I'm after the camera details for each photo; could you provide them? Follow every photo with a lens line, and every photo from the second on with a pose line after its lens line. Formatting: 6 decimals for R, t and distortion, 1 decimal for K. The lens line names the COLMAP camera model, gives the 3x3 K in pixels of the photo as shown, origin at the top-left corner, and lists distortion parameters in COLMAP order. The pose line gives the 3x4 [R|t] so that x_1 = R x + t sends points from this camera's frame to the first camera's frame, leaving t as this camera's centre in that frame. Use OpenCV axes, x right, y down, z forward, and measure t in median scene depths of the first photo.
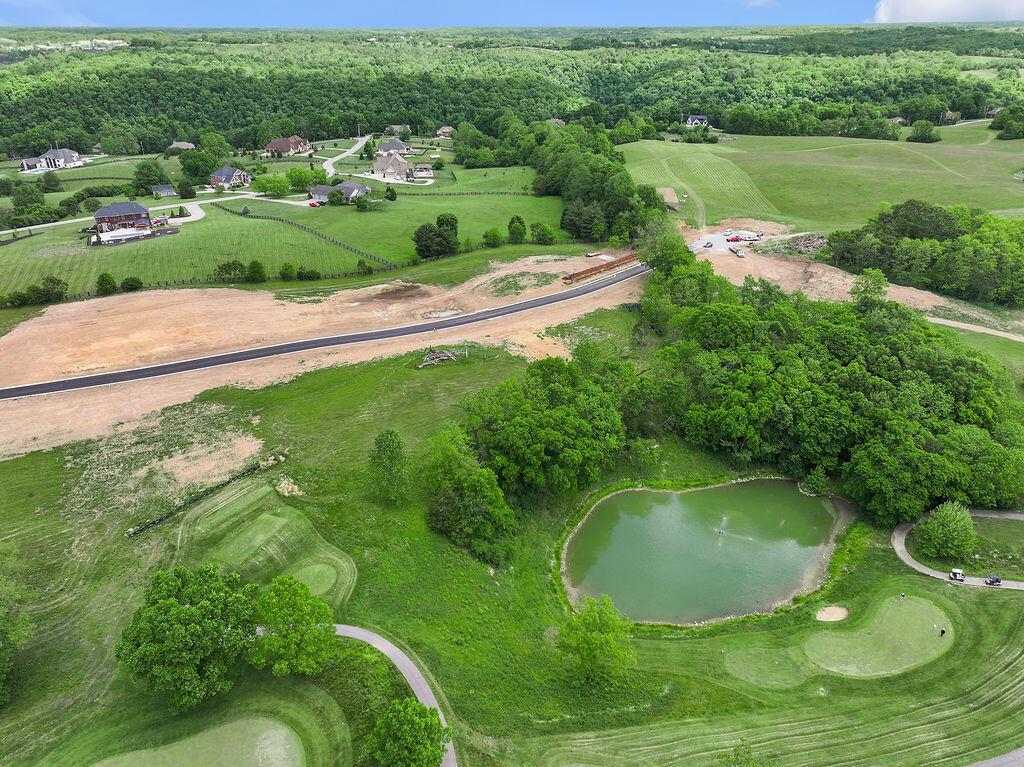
lens RADIAL K [[714.4, 0, 515.3], [0, 714.4, 383.1], [0, 0, 1]] dist [0.005409, 0.000788]
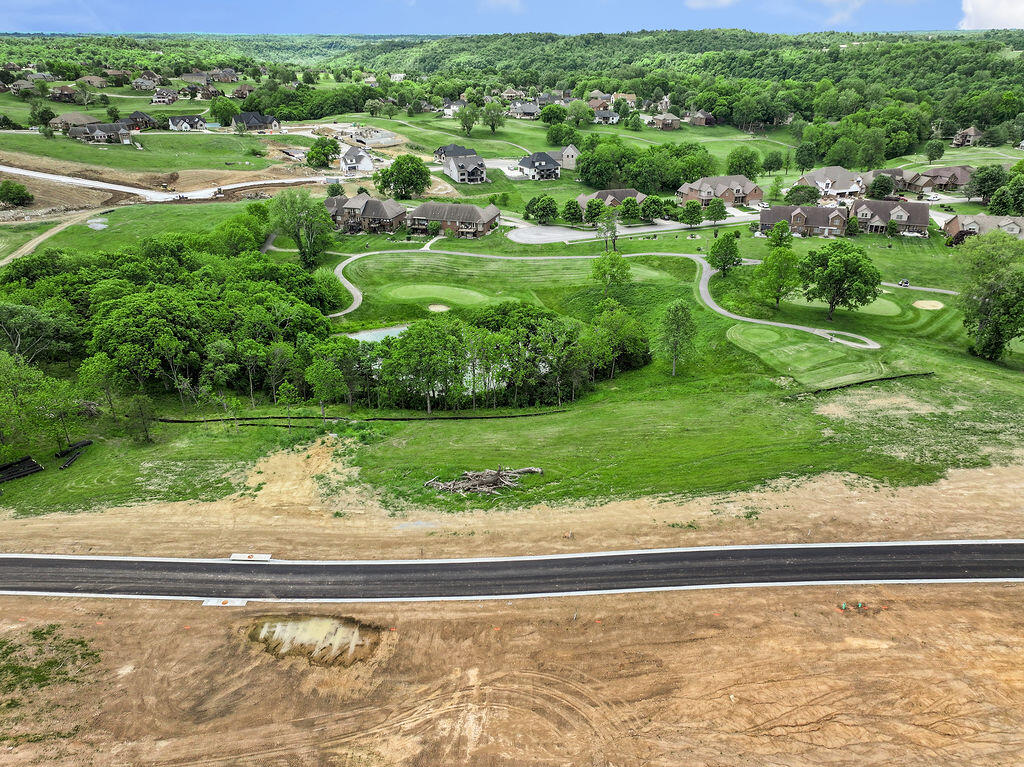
lens RADIAL K [[714.4, 0, 515.3], [0, 714.4, 383.1], [0, 0, 1]] dist [0.005409, 0.000788]
pose [[-0.826099, -0.239916, 0.509903, -0.413801], [0.258582, 0.642575, 0.721272, -0.504555], [-0.500696, 0.727693, -0.468792, 1.311827]]
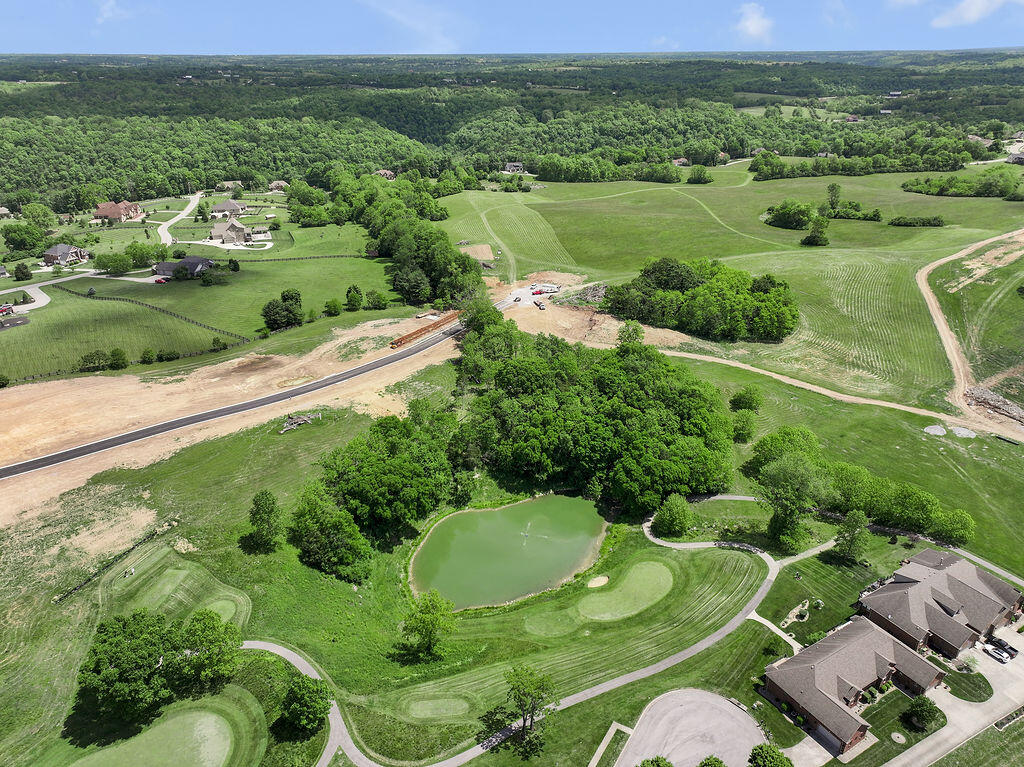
lens RADIAL K [[717.5, 0, 514.9], [0, 717.5, 377.7], [0, 0, 1]] dist [0.000085, 0.014054]
pose [[0.975746, -0.090202, 0.199458, 0.019844], [0.097607, 0.994843, -0.027590, -0.046059], [-0.195940, 0.046390, 0.979518, -0.294855]]
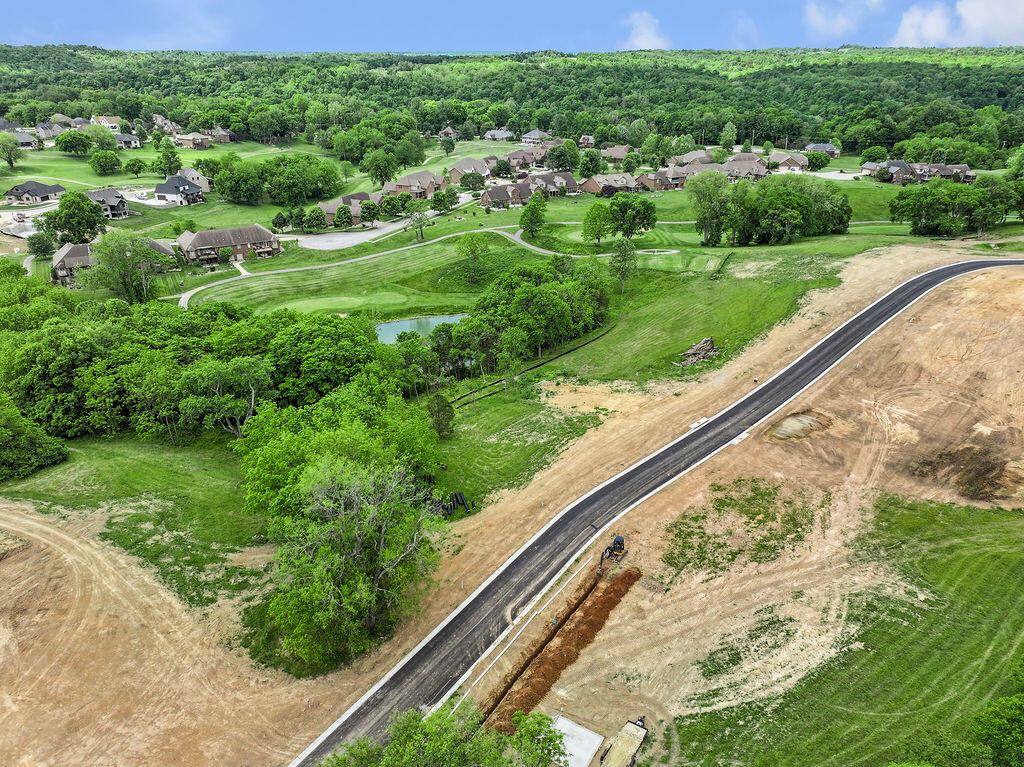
lens RADIAL K [[717.5, 0, 514.9], [0, 717.5, 377.7], [0, 0, 1]] dist [0.000085, 0.014054]
pose [[-0.976150, 0.094070, -0.195656, 0.275072], [-0.092858, 0.633721, 0.767968, -0.668505], [0.196234, 0.767821, -0.609872, 1.619802]]
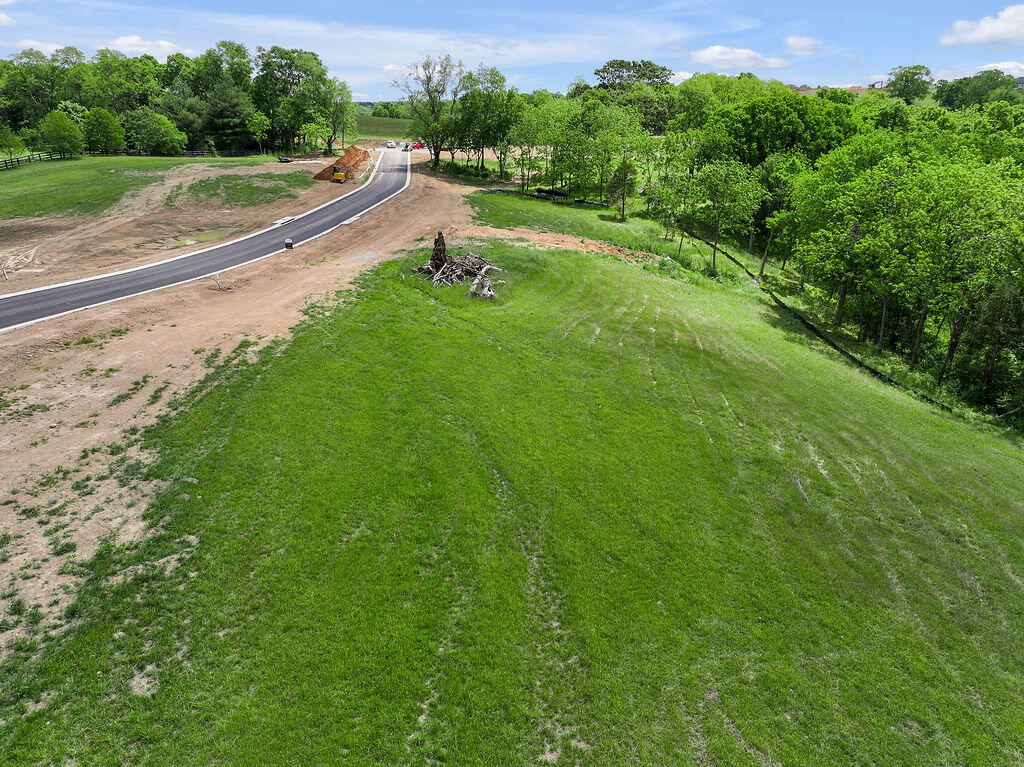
lens RADIAL K [[714.4, 0, 515.3], [0, 714.4, 383.1], [0, 0, 1]] dist [0.005409, 0.000788]
pose [[0.594414, -0.285630, 0.751723, -0.356819], [0.357868, 0.931084, 0.070802, -0.008996], [-0.720141, 0.226932, 0.655667, 0.894326]]
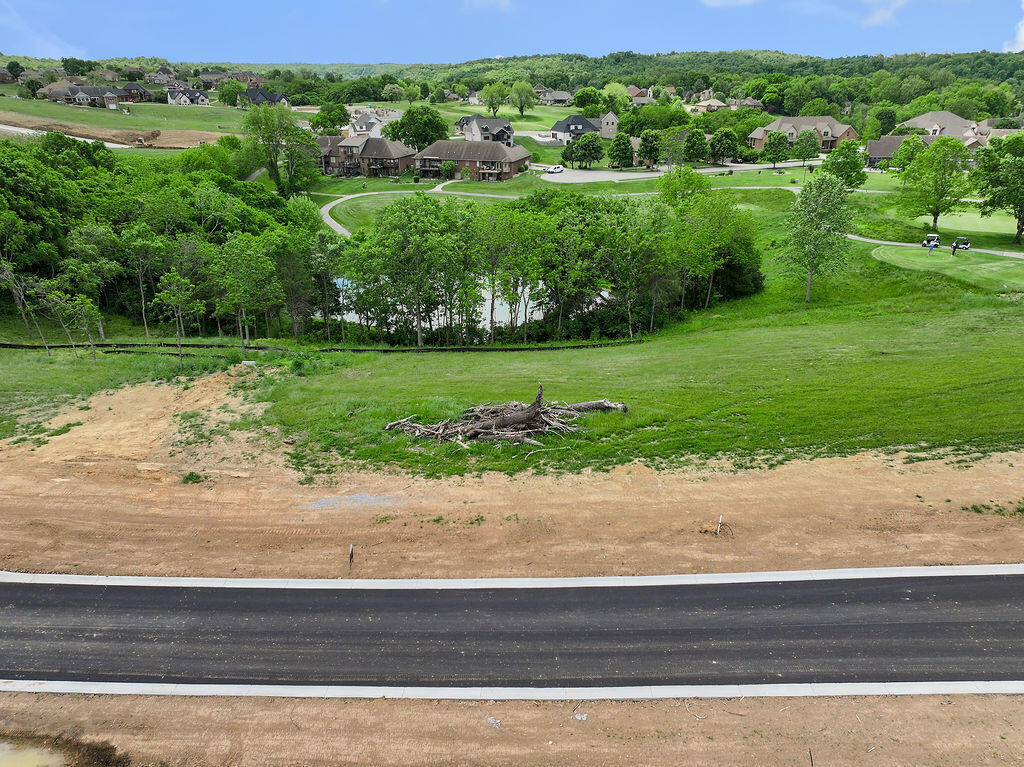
lens RADIAL K [[717.5, 0, 514.9], [0, 717.5, 377.7], [0, 0, 1]] dist [0.000085, 0.014054]
pose [[-0.805463, -0.228811, 0.546695, -0.269896], [0.270209, 0.679219, 0.682384, -0.246600], [-0.527463, 0.697357, -0.485259, 1.234605]]
